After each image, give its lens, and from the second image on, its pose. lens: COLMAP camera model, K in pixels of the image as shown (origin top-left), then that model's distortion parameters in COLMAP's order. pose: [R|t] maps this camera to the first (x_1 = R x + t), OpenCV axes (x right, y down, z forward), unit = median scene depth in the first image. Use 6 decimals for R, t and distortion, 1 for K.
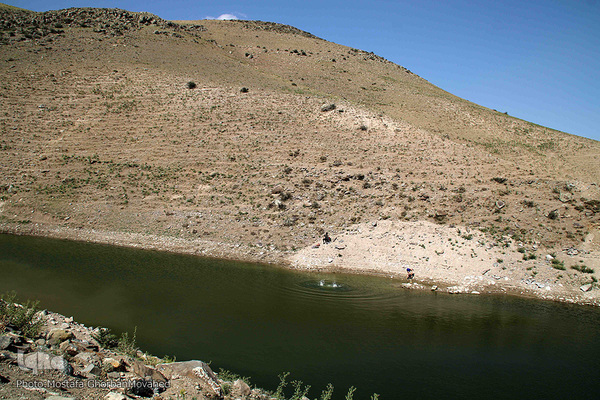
lens RADIAL K [[500.9, 0, 305.7], [0, 500.9, 201.5], [0, 0, 1]] dist [-0.173461, 0.120804]
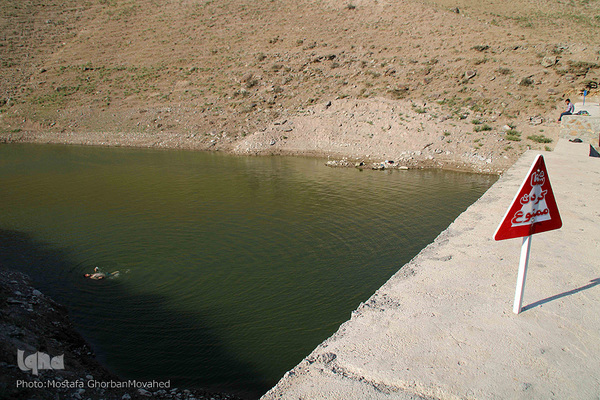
lens RADIAL K [[500.9, 0, 299.6], [0, 500.9, 203.2], [0, 0, 1]] dist [-0.173461, 0.120804]
pose [[0.982626, -0.034232, -0.182412, 0.201129], [0.068624, 0.980204, 0.185719, 0.041308], [0.172443, -0.195010, 0.965523, 0.038419]]
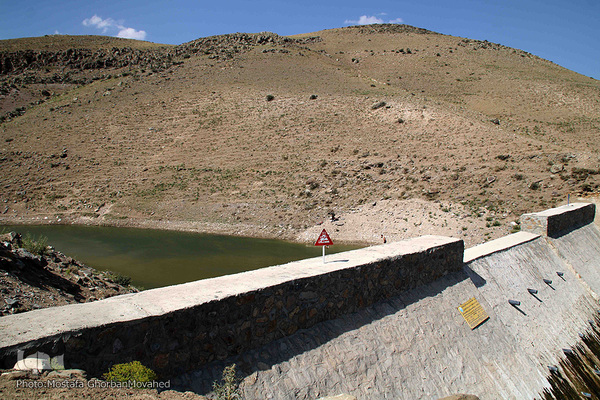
lens RADIAL K [[500.9, 0, 297.6], [0, 500.9, 200.4], [0, 0, 1]] dist [-0.173461, 0.120804]
pose [[0.946589, -0.056273, -0.317496, 0.273138], [0.054272, 0.998411, -0.015150, 0.036854], [0.317844, -0.002891, 0.948139, -0.127179]]
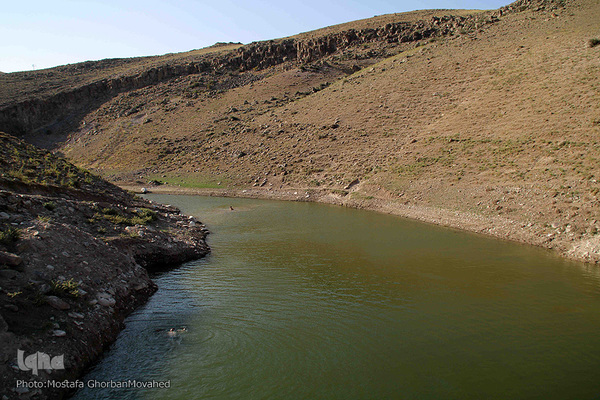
lens RADIAL K [[500.9, 0, 285.2], [0, 500.9, 204.1], [0, 0, 1]] dist [-0.173461, 0.120804]
pose [[0.524793, 0.014593, -0.851105, 0.252674], [-0.004678, 0.999887, 0.014260, 0.036907], [0.851217, -0.003502, 0.524802, 0.207621]]
